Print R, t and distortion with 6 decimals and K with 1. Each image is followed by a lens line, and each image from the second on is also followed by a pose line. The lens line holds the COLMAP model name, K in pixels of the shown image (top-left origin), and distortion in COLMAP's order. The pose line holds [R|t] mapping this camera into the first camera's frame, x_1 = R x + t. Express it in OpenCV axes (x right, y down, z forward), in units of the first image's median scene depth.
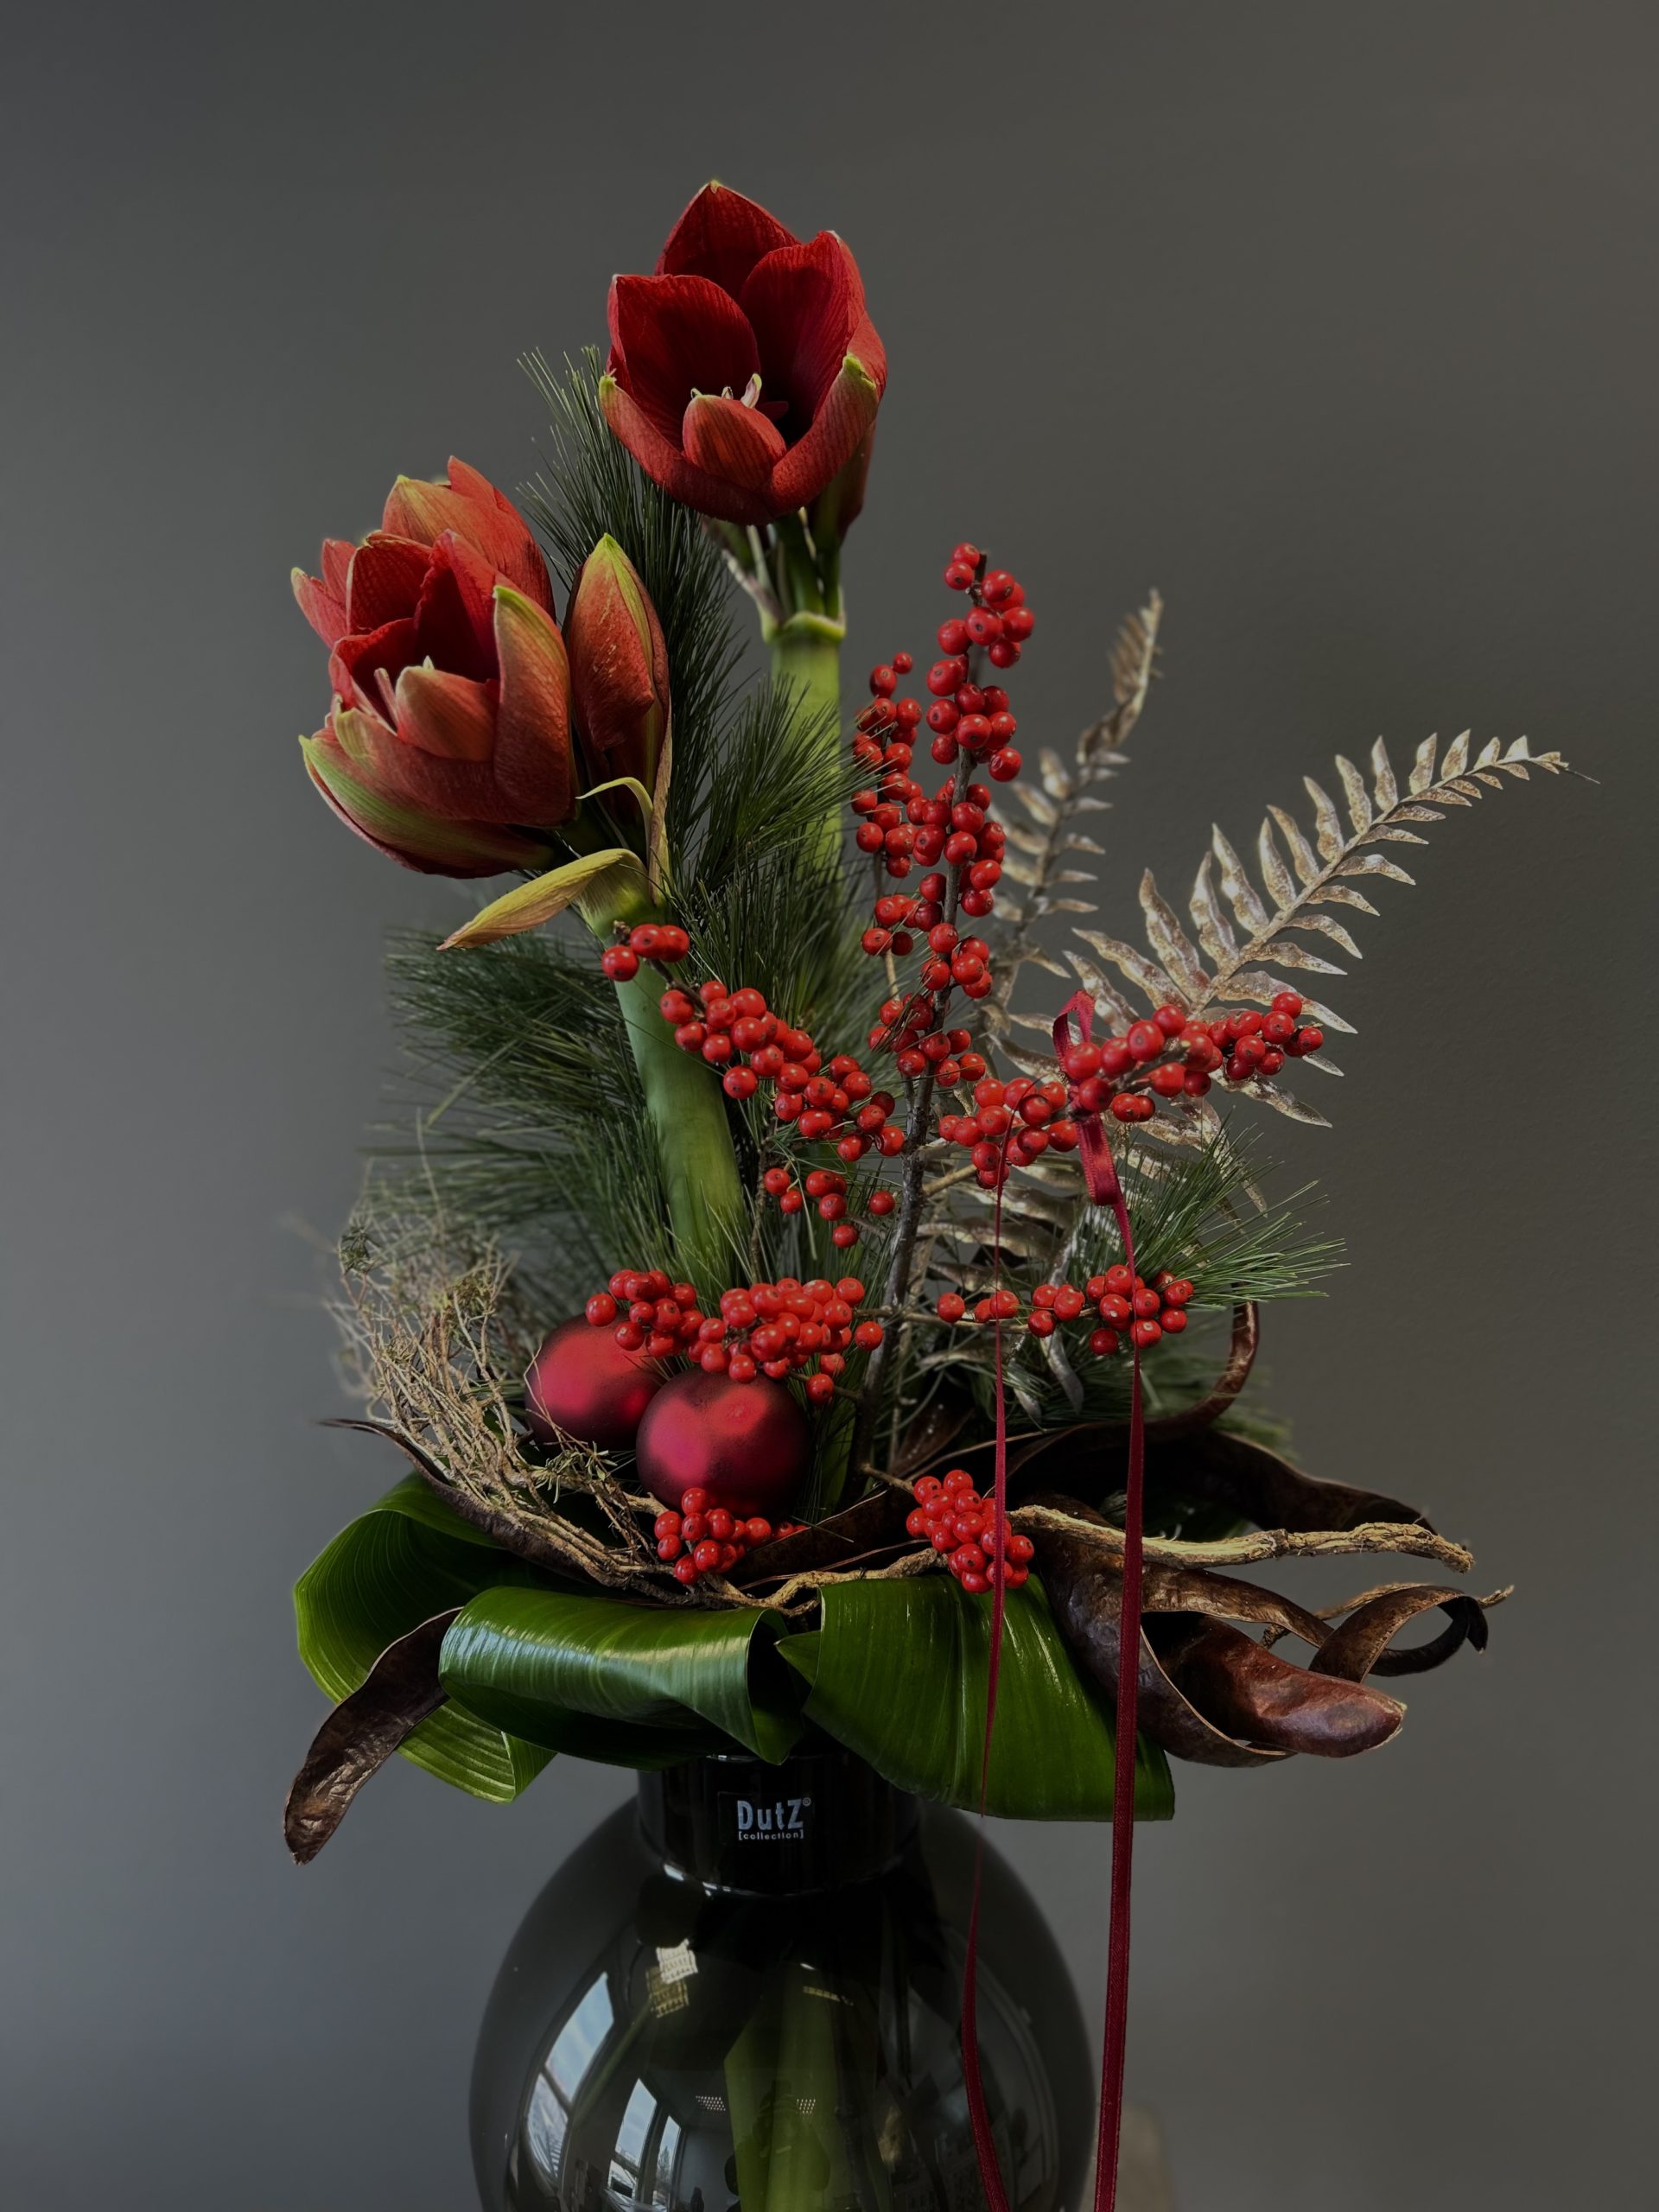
lens RADIAL K [[1646.2, 0, 840.7], [0, 1646.2, 1121.0], [0, 0, 1]] dist [0.136211, -0.313527]
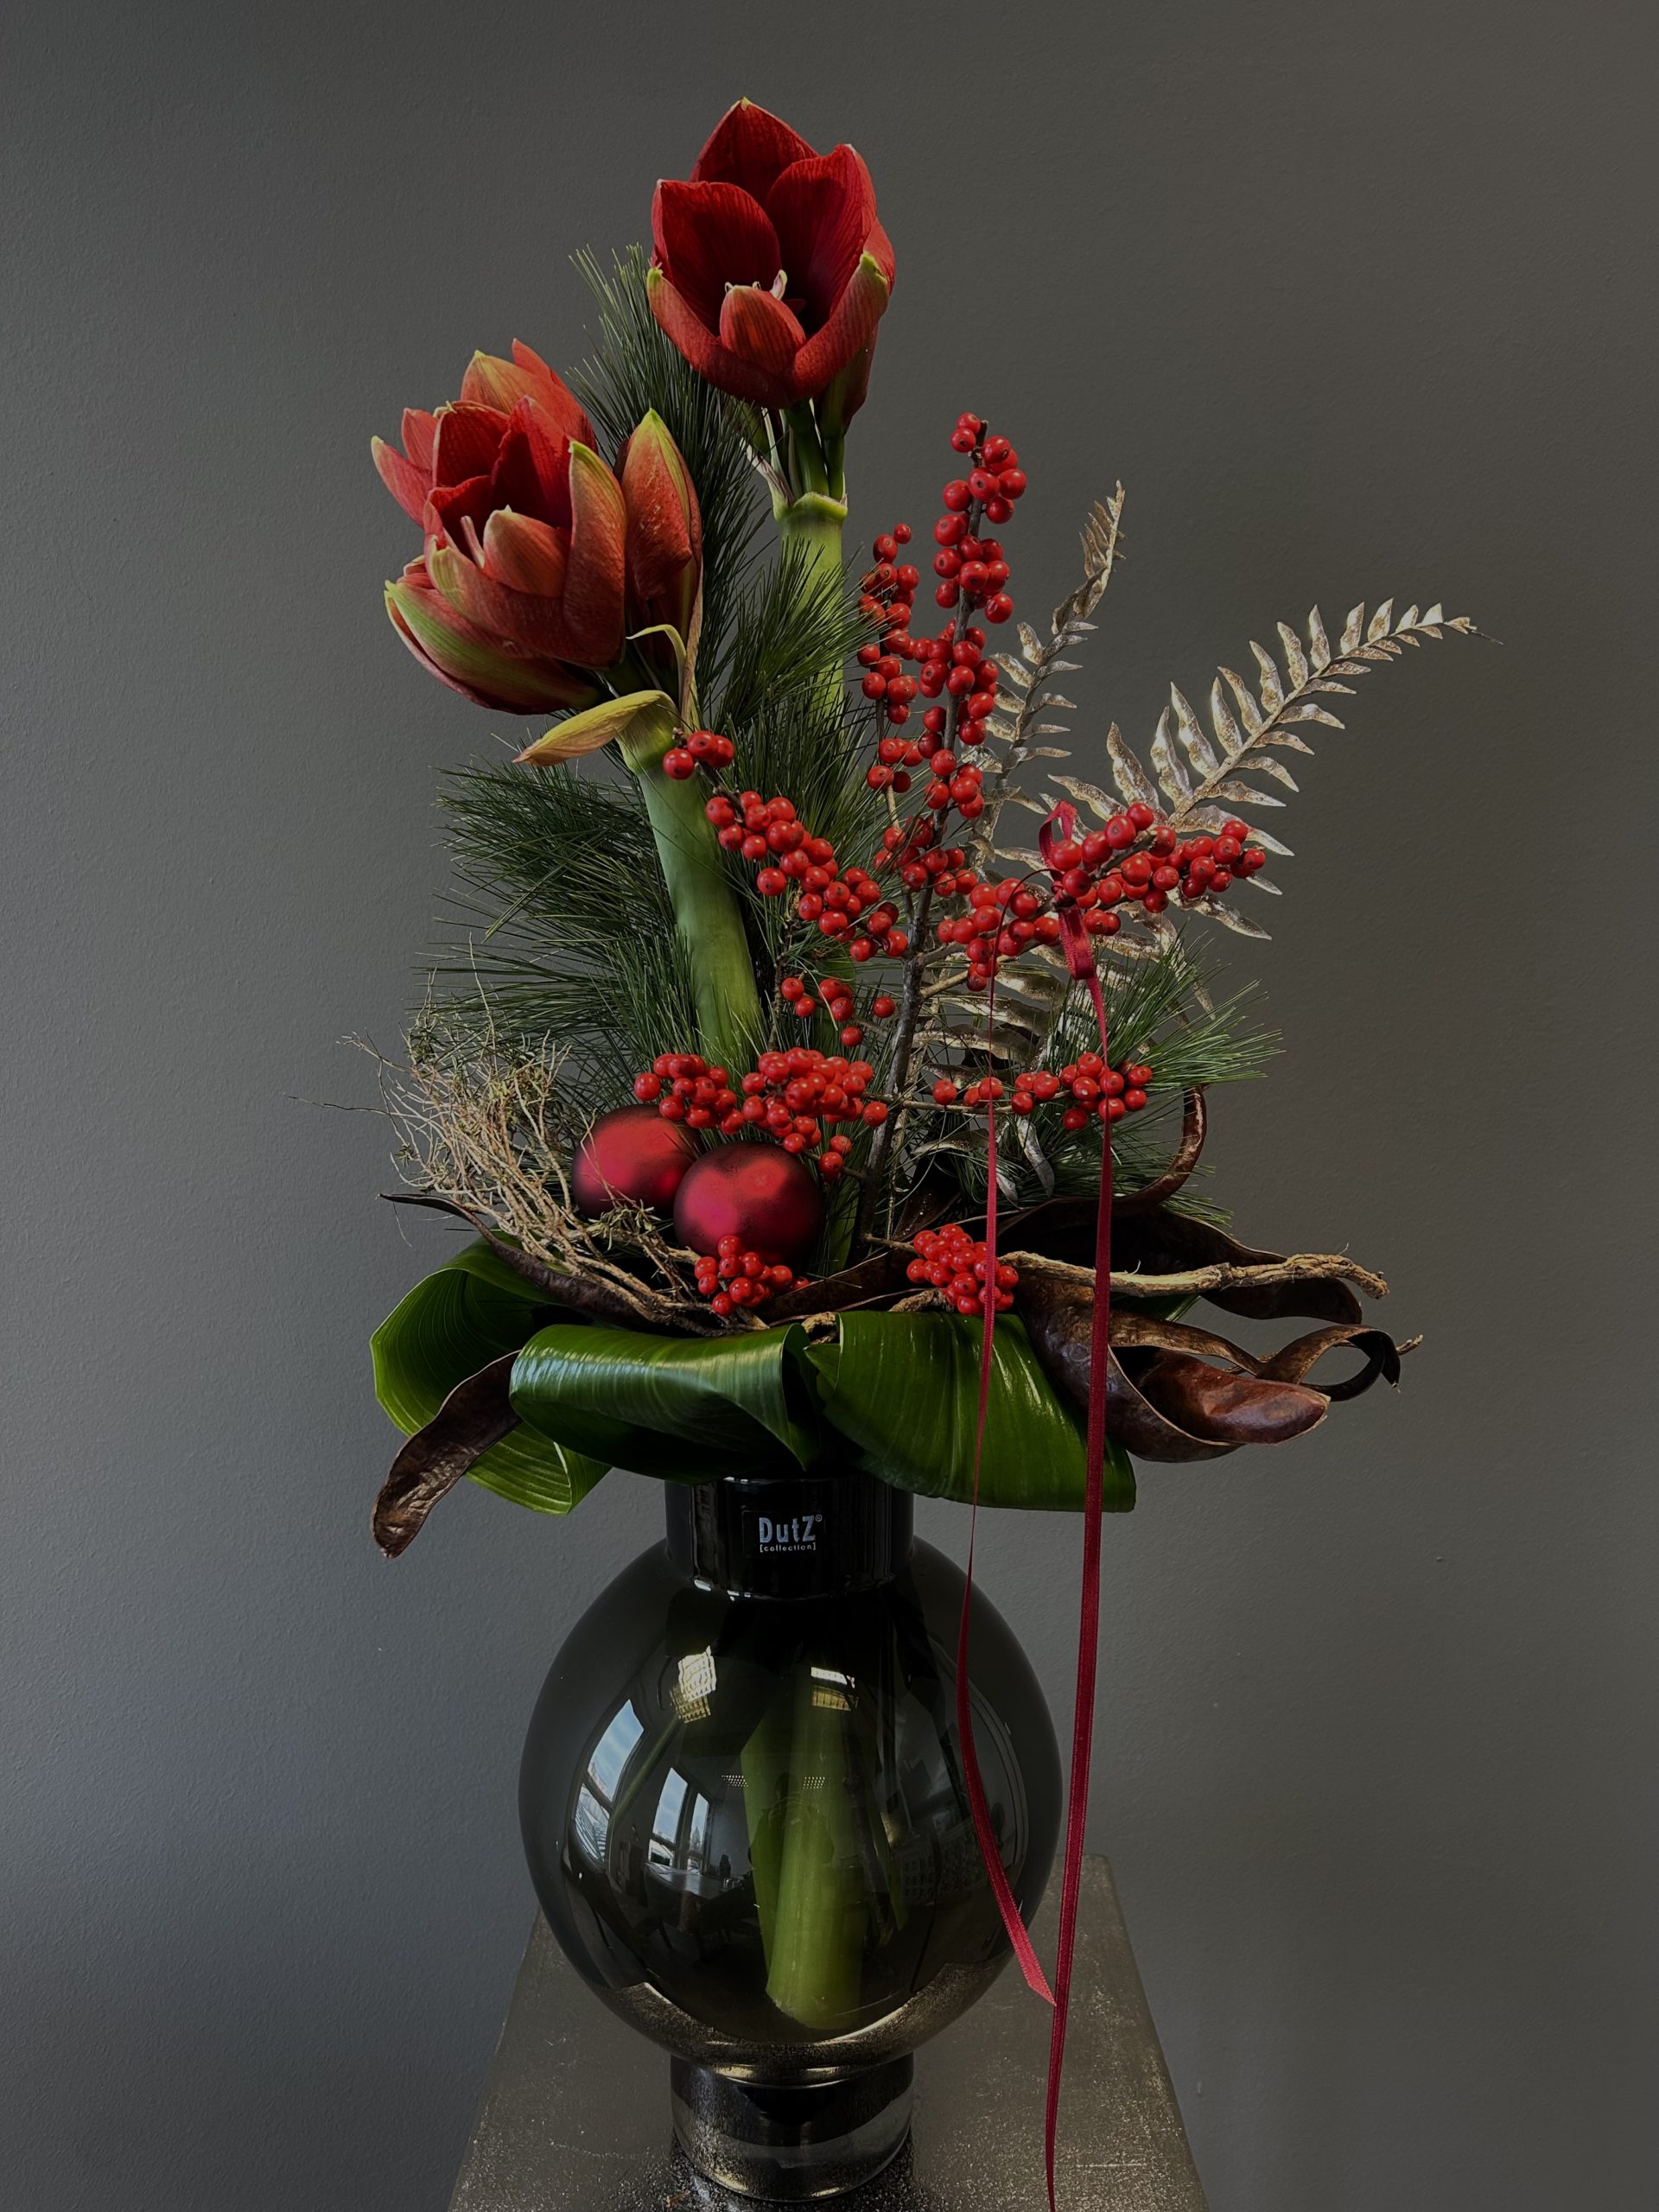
lens RADIAL K [[1626.3, 0, 834.7], [0, 1626.3, 1105.7], [0, 0, 1]] dist [0.107905, -0.203775]
pose [[0.999508, 0.000913, 0.031336, -0.047206], [-0.001562, 0.999785, 0.020697, 0.100311], [-0.031310, -0.020736, 0.999295, -0.142771]]
